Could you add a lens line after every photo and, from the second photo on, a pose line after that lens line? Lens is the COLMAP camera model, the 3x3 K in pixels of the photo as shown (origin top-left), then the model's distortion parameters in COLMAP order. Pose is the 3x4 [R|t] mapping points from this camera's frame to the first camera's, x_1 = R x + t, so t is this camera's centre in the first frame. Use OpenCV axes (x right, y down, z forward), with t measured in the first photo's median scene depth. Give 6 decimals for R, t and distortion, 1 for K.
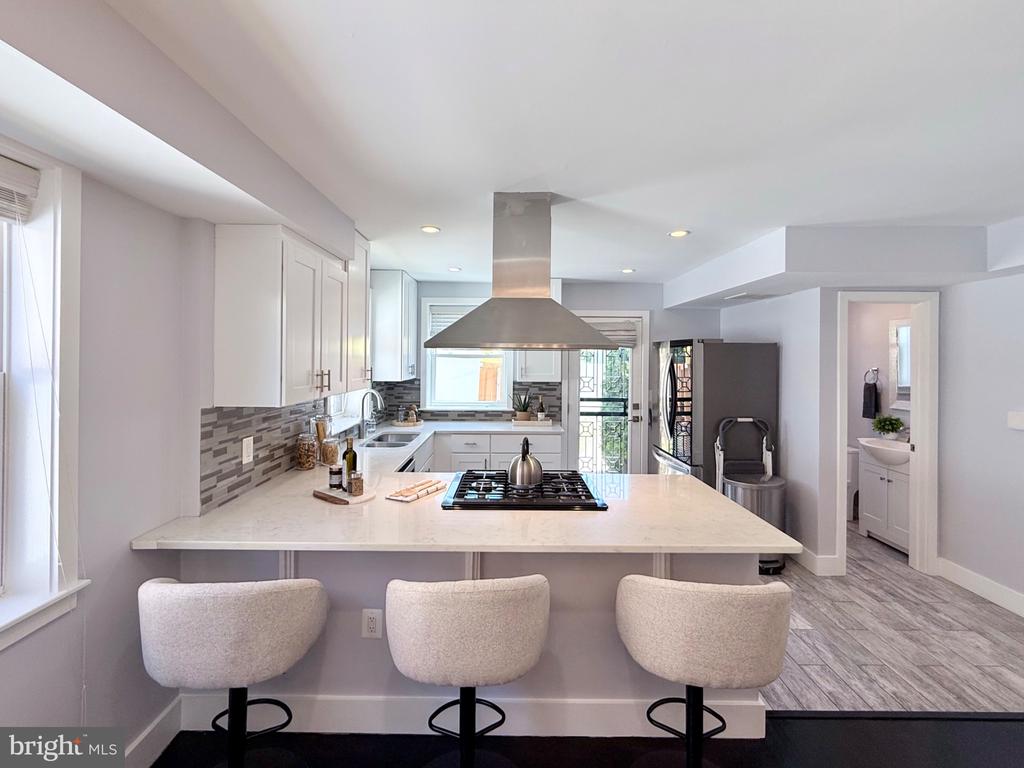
lens RADIAL K [[433.6, 0, 501.3], [0, 433.6, 356.6], [0, 0, 1]] dist [-0.000159, -0.000110]
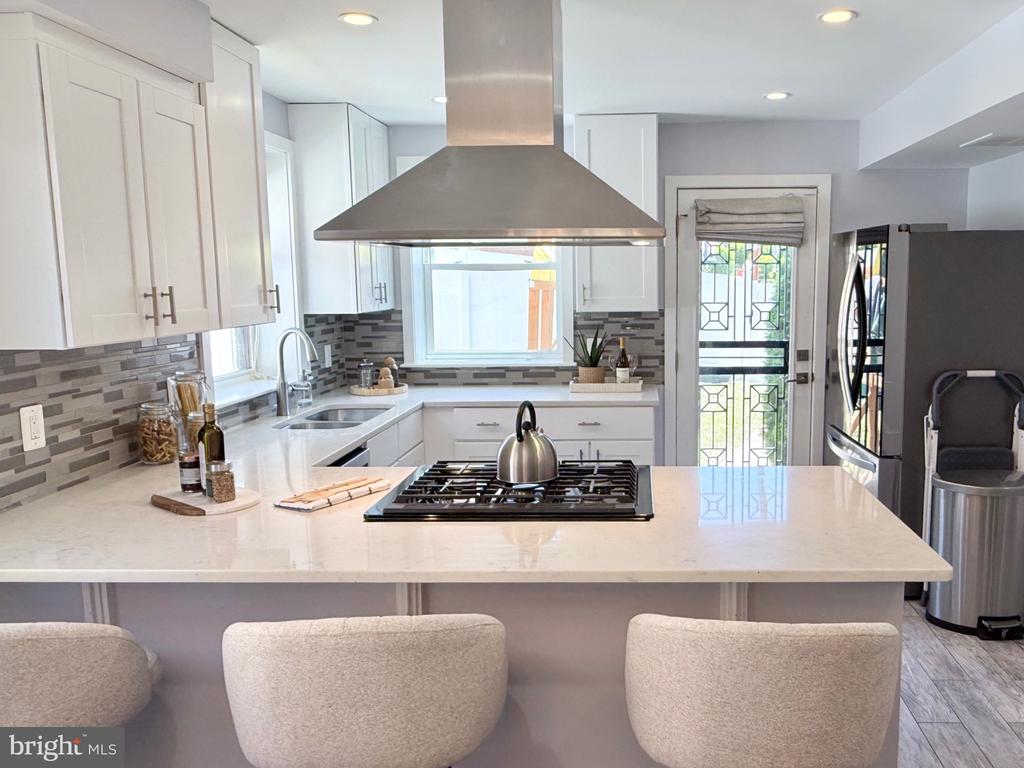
lens RADIAL K [[820.6, 0, 611.2], [0, 820.6, 382.1], [0, 0, 1]] dist [0.005695, -0.002948]
pose [[0.999697, -0.013289, -0.020703, 0.132747], [0.015840, 0.991599, 0.128379, 0.018353], [0.018823, -0.128668, 0.991509, -0.037372]]
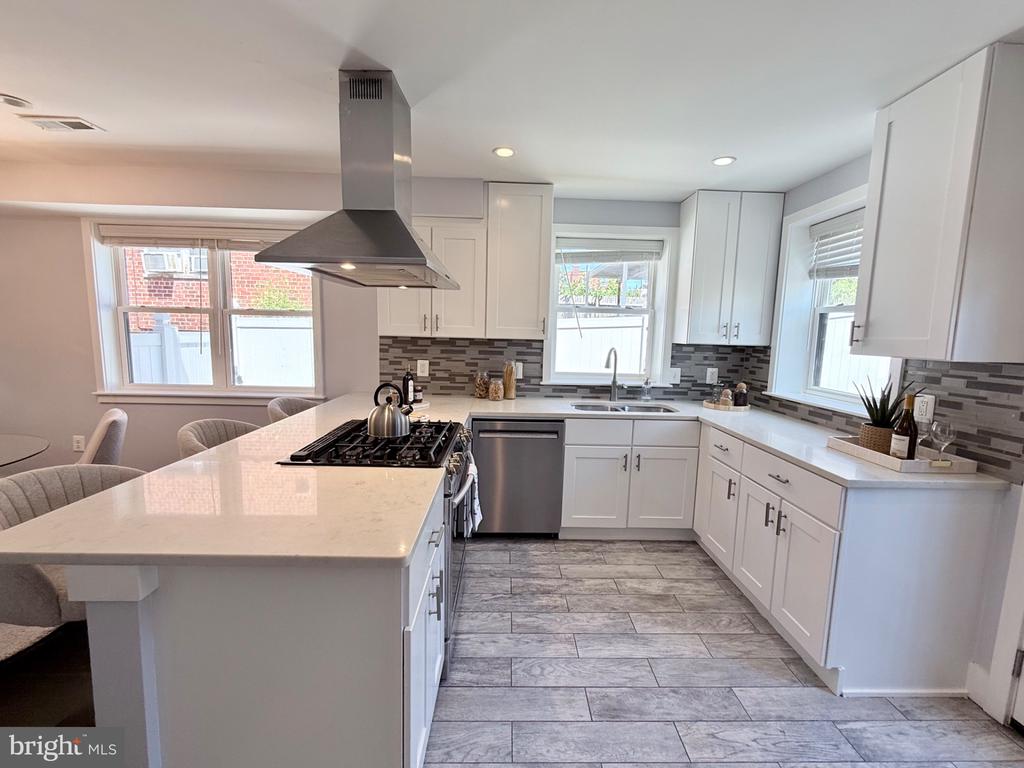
lens RADIAL K [[441.3, 0, 520.8], [0, 441.3, 385.9], [0, 0, 1]] dist [0.004244, 0.000452]
pose [[0.034393, 0.116116, -0.992640, 0.644964], [-0.022126, 0.993073, 0.115399, 0.058621], [0.999163, 0.017995, 0.036724, 0.841181]]
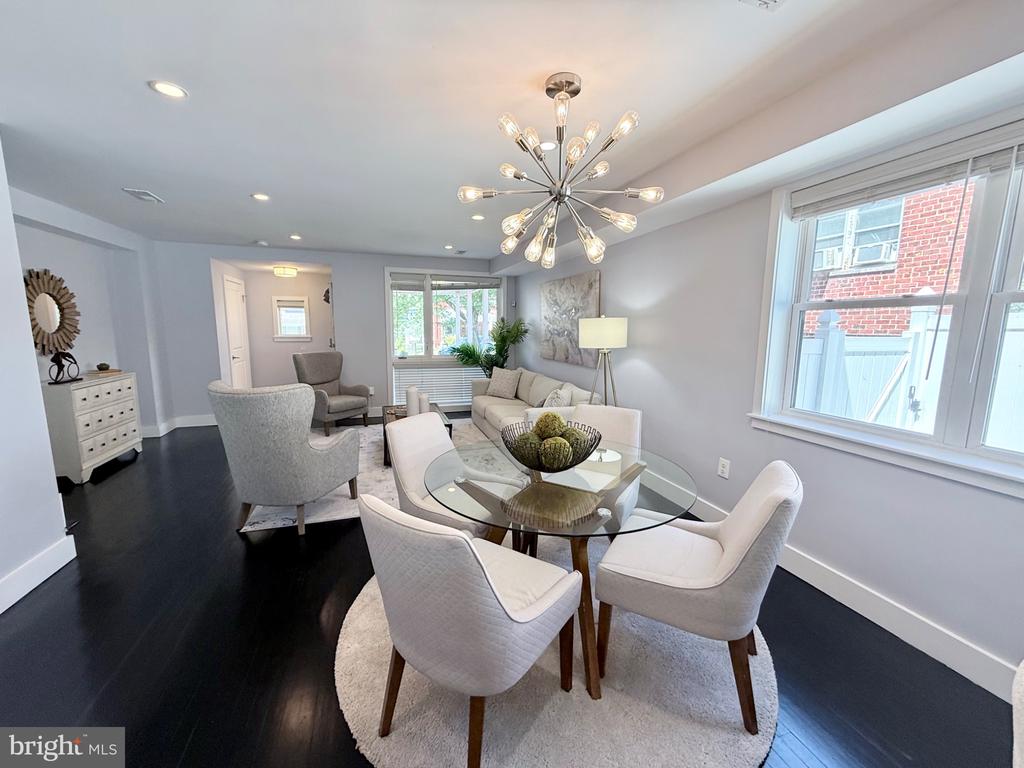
lens RADIAL K [[407.9, 0, 508.1], [0, 407.9, 382.4], [0, 0, 1]] dist [0.000229, -0.000204]
pose [[-0.946247, 0.033321, -0.321723, 0.256327], [-0.010566, 0.990964, 0.133713, 0.060492], [0.323271, 0.129925, -0.937345, 0.447375]]
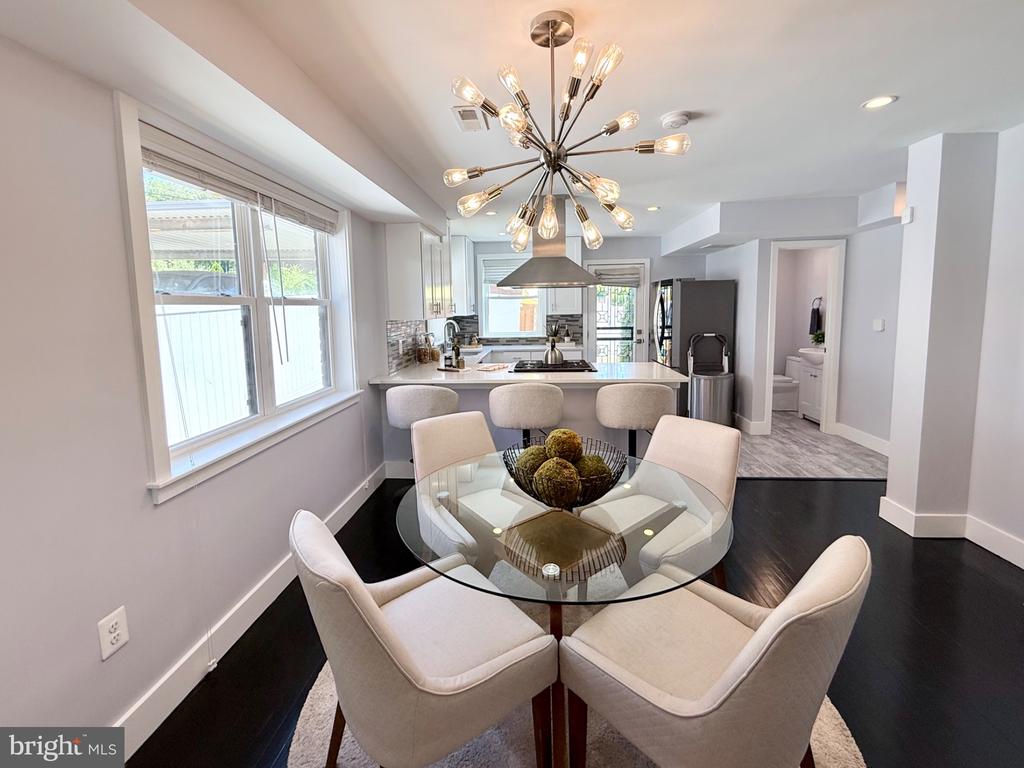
lens RADIAL K [[437.8, 0, 510.8], [0, 437.8, 356.2], [0, 0, 1]] dist [0.000806, 0.000043]
pose [[0.998002, -0.021747, -0.059320, -0.007349], [0.028268, 0.993374, 0.111395, 0.040504], [0.056505, -0.112849, 0.992004, -0.528127]]
